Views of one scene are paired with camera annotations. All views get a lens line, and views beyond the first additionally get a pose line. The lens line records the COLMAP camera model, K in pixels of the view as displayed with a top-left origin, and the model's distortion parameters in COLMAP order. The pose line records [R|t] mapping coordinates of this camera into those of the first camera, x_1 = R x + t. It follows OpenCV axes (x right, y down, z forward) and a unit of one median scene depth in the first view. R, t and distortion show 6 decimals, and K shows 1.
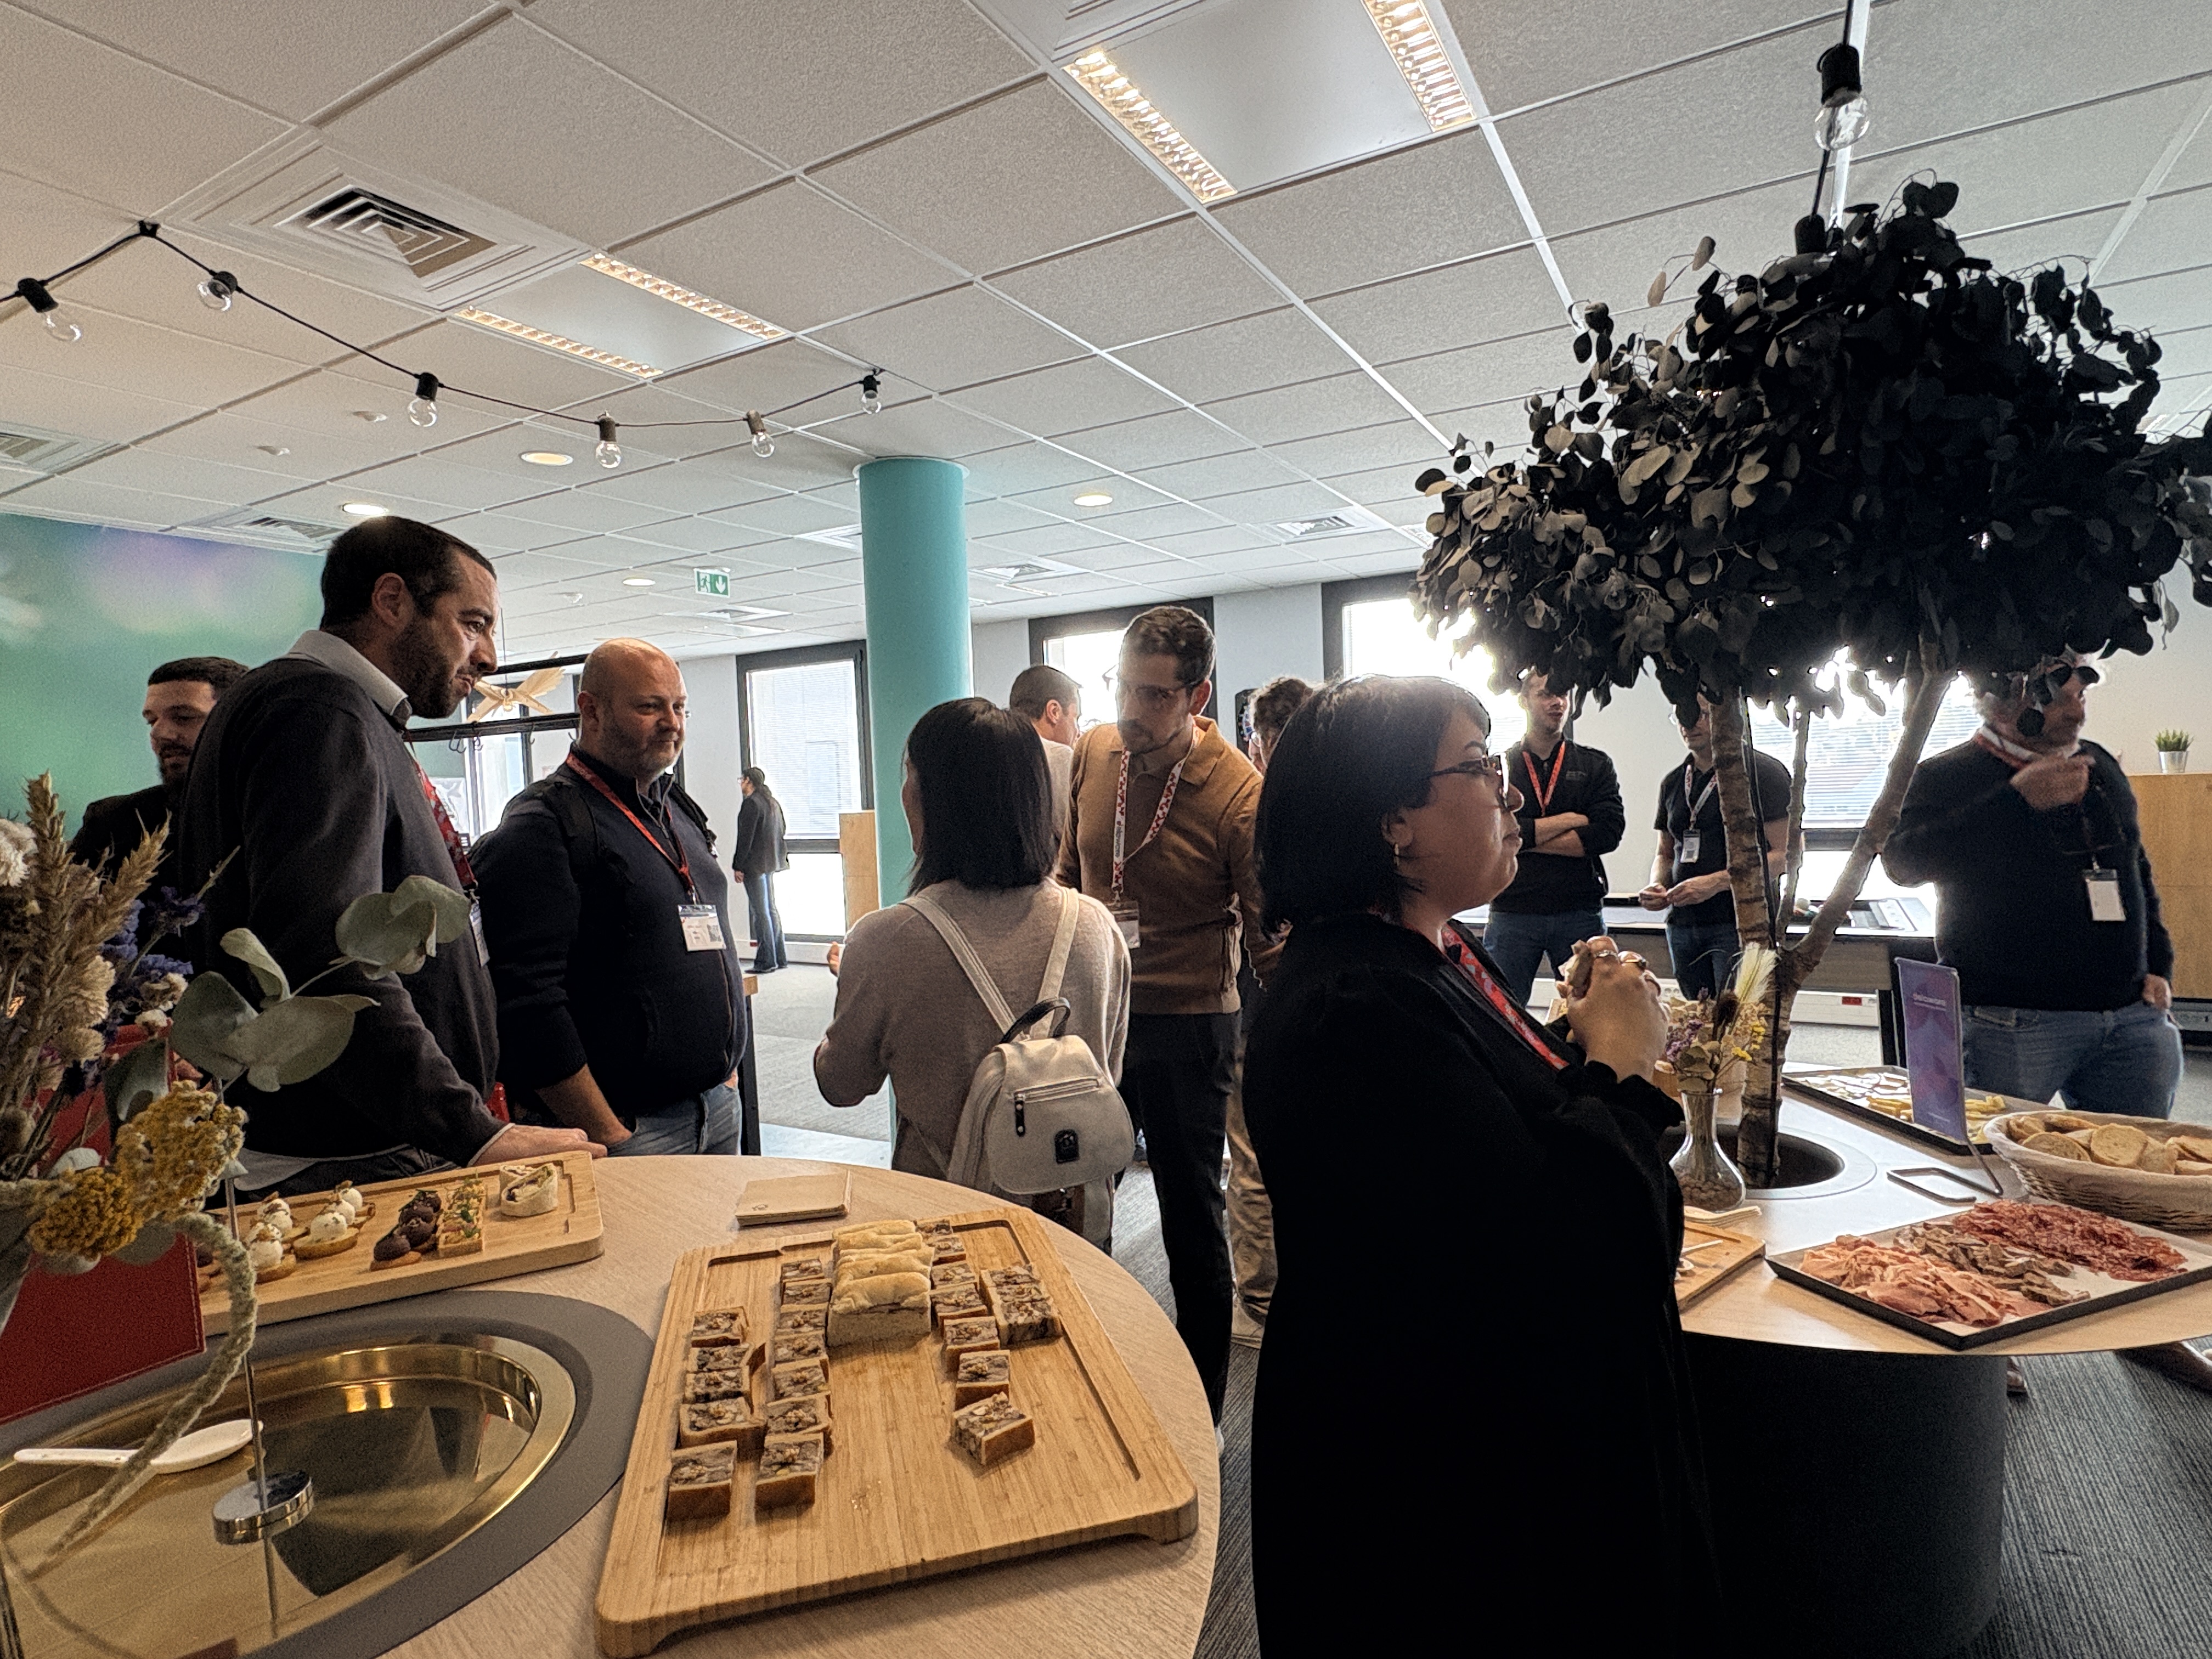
lens RADIAL K [[1159.5, 0, 1099.4], [0, 1159.5, 847.0], [0, 0, 1]] dist [0.001379, 0.001086]
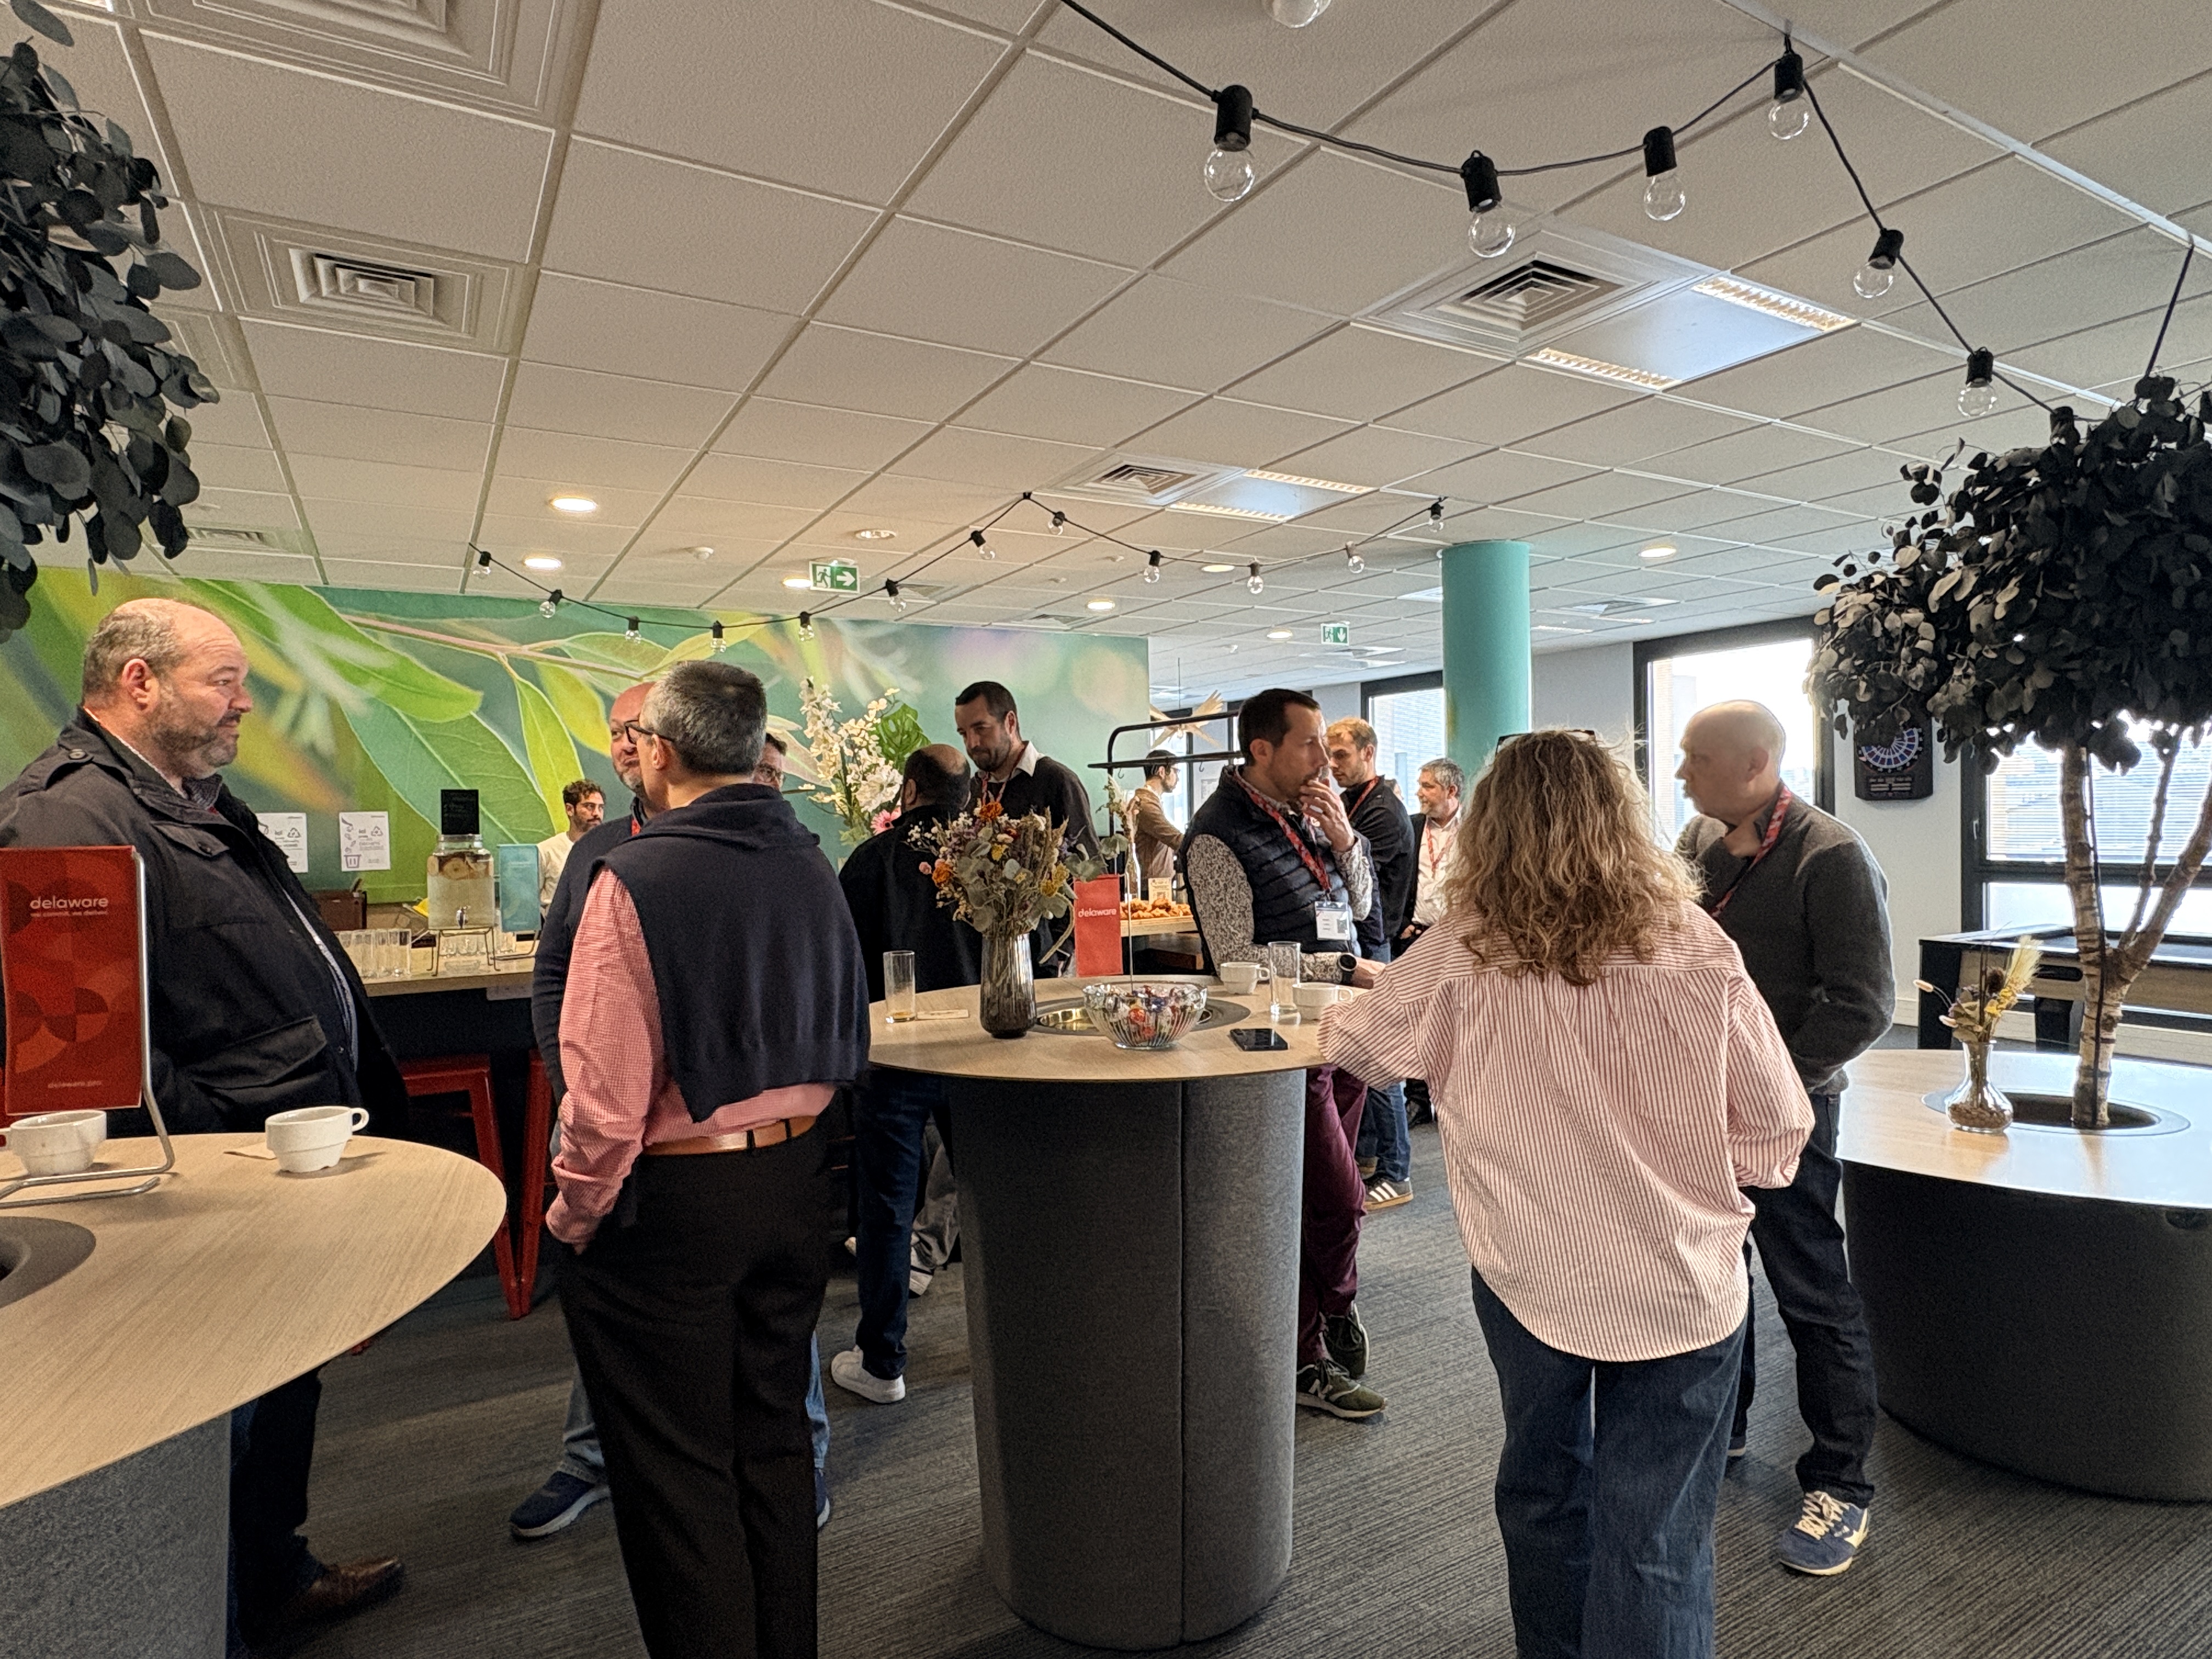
lens RADIAL K [[1211.4, 0, 1111.1], [0, 1211.4, 823.8], [0, 0, 1]] dist [-0.003779, -0.000155]
pose [[0.868633, 0.026164, -0.494765, 0.204149], [-0.041020, 0.998974, -0.019189, 0.015073], [0.493756, 0.036963, 0.868815, -0.455858]]
